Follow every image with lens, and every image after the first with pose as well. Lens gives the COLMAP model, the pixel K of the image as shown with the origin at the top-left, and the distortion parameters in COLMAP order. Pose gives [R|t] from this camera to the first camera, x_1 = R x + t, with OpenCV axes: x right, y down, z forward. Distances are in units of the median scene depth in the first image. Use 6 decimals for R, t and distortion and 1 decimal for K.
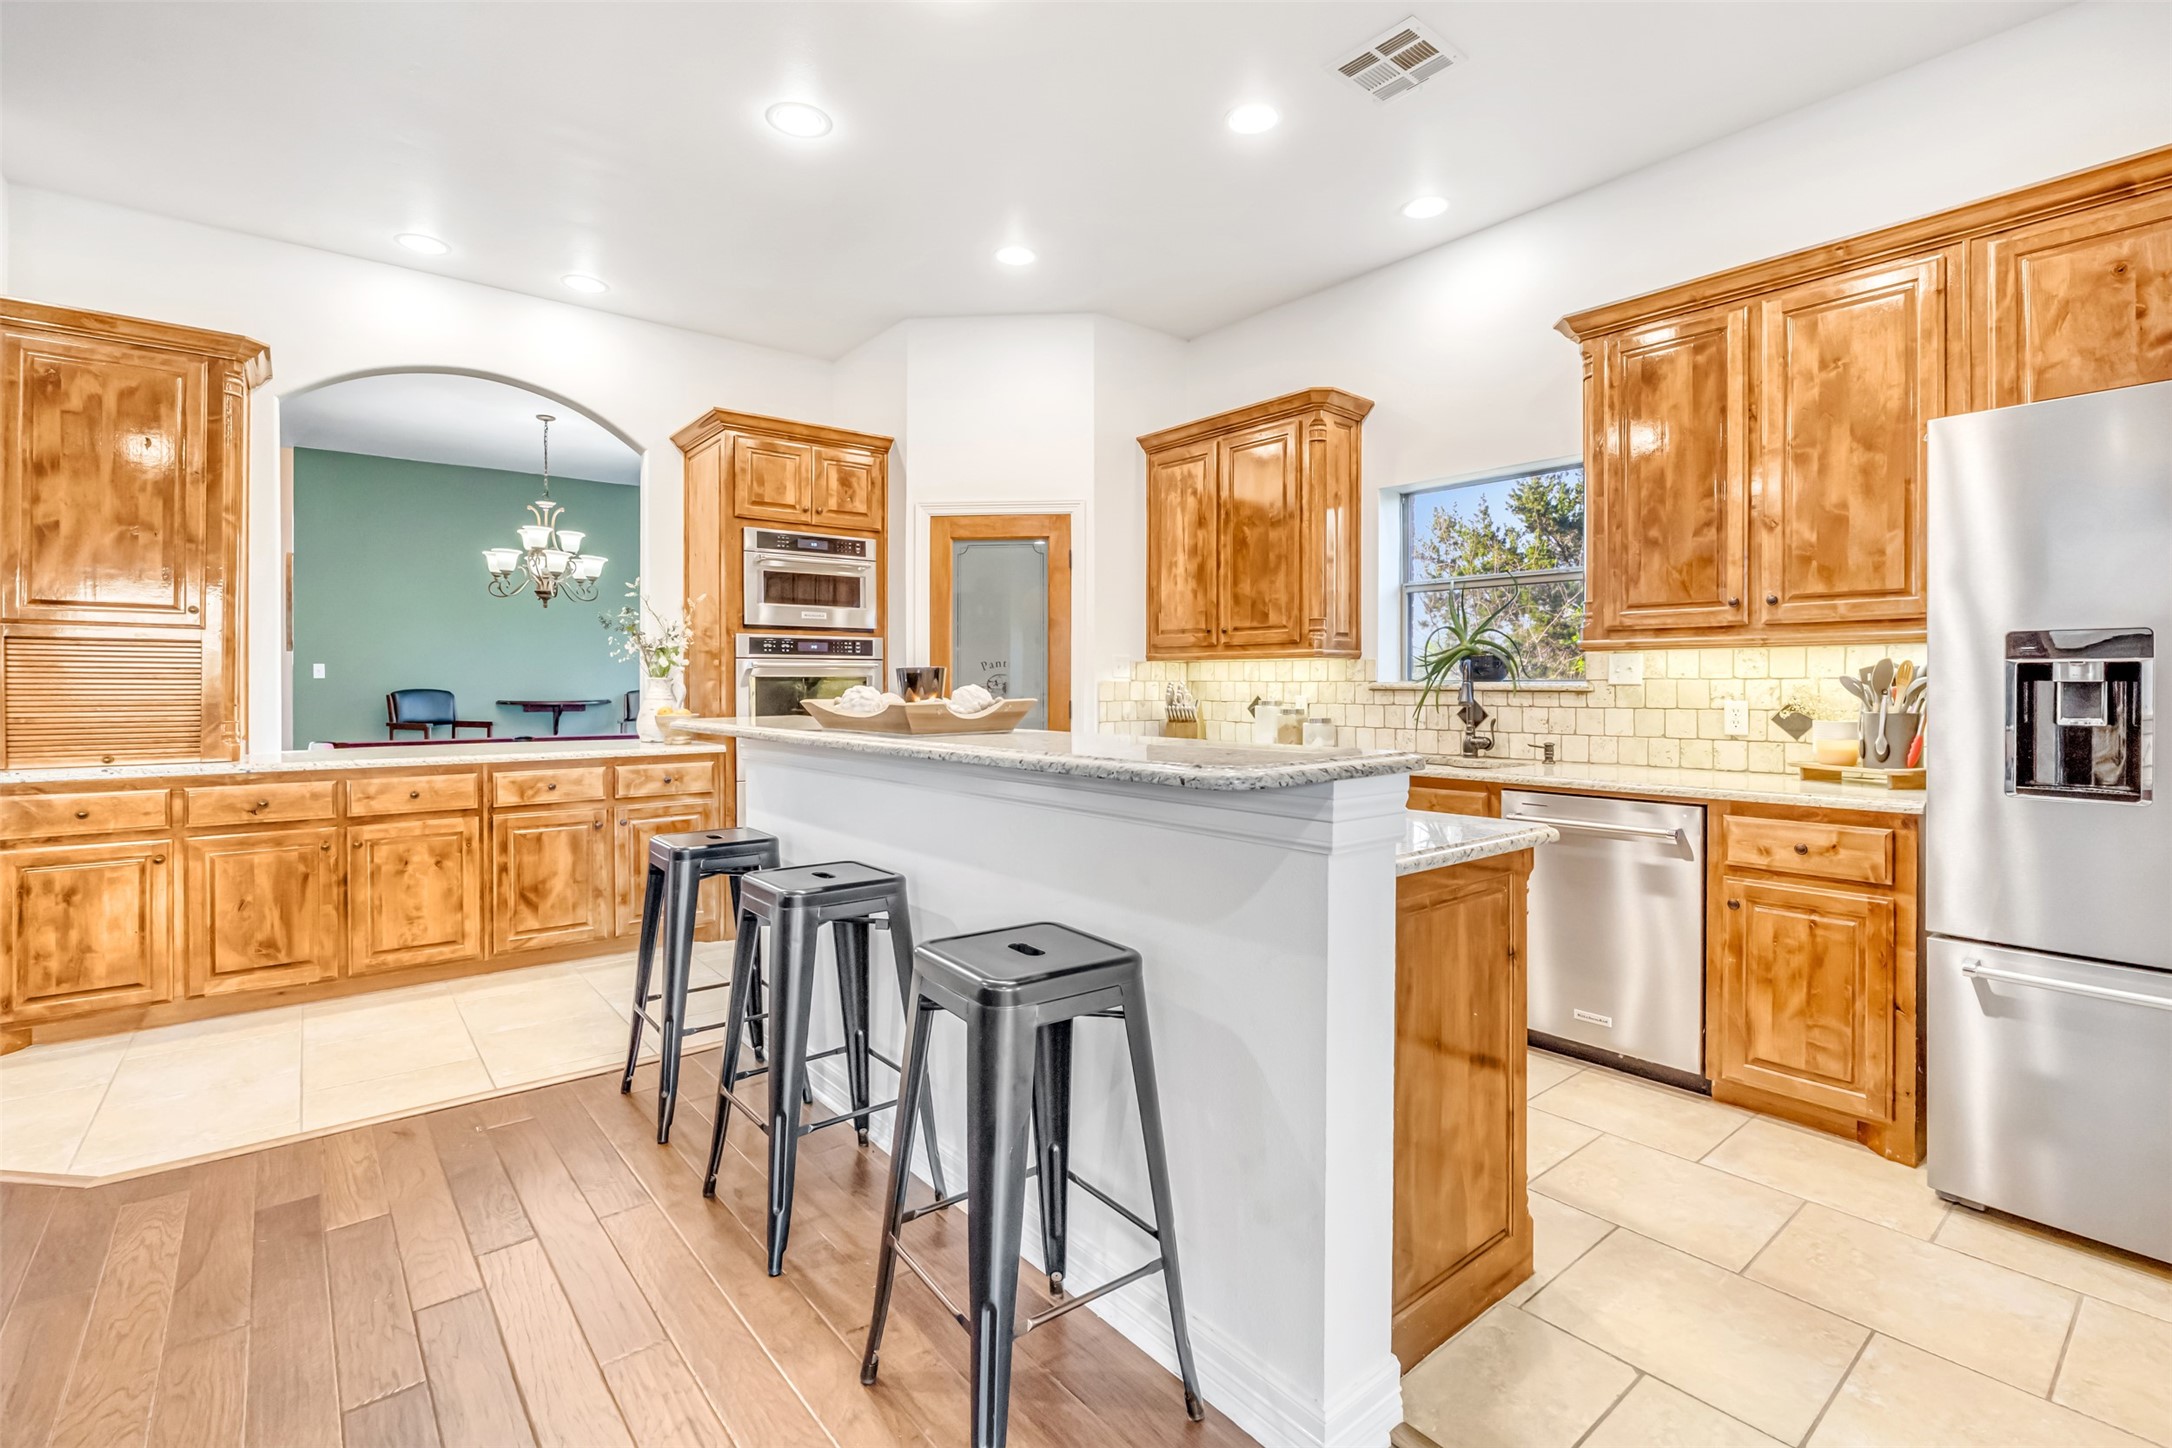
lens RADIAL K [[984.5, 0, 1087.6], [0, 984.5, 687.7], [0, 0, 1]] dist [-0.002674, 0.000232]
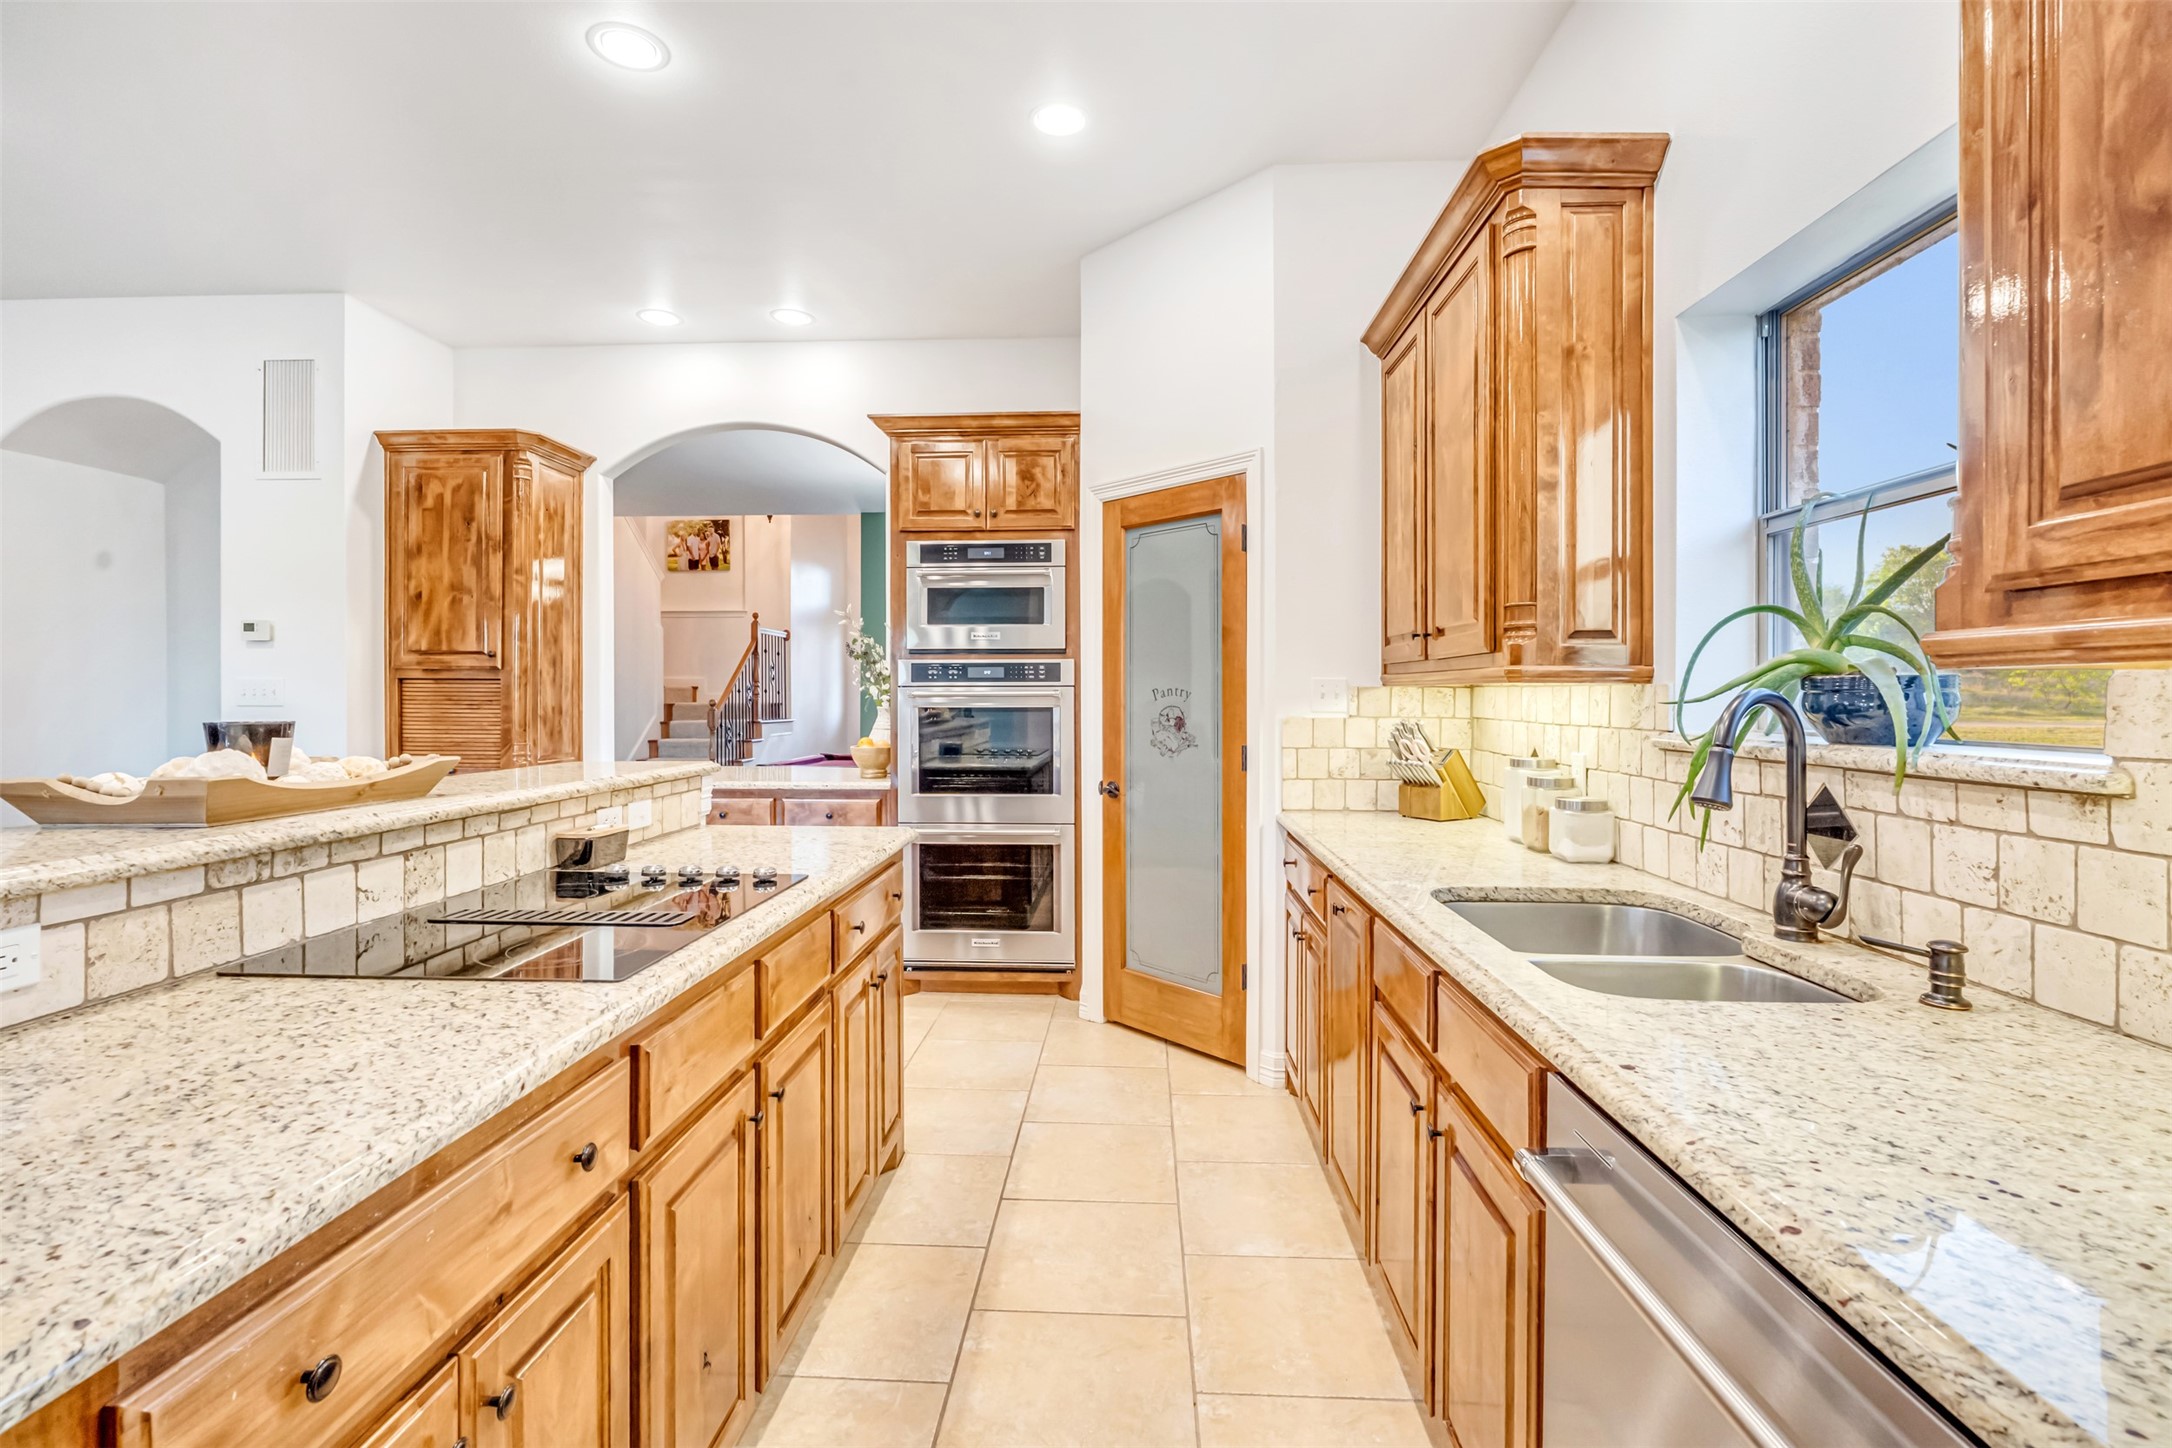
lens RADIAL K [[972.2, 0, 1092.2], [0, 972.2, 697.1], [0, 0, 1]] dist [-0.008924, 0.000862]
pose [[0.746066, 0.001911, -0.665869, 0.462559], [-0.004532, 0.999987, -0.002208, -0.023949], [0.665856, 0.004665, 0.746065, 0.558467]]
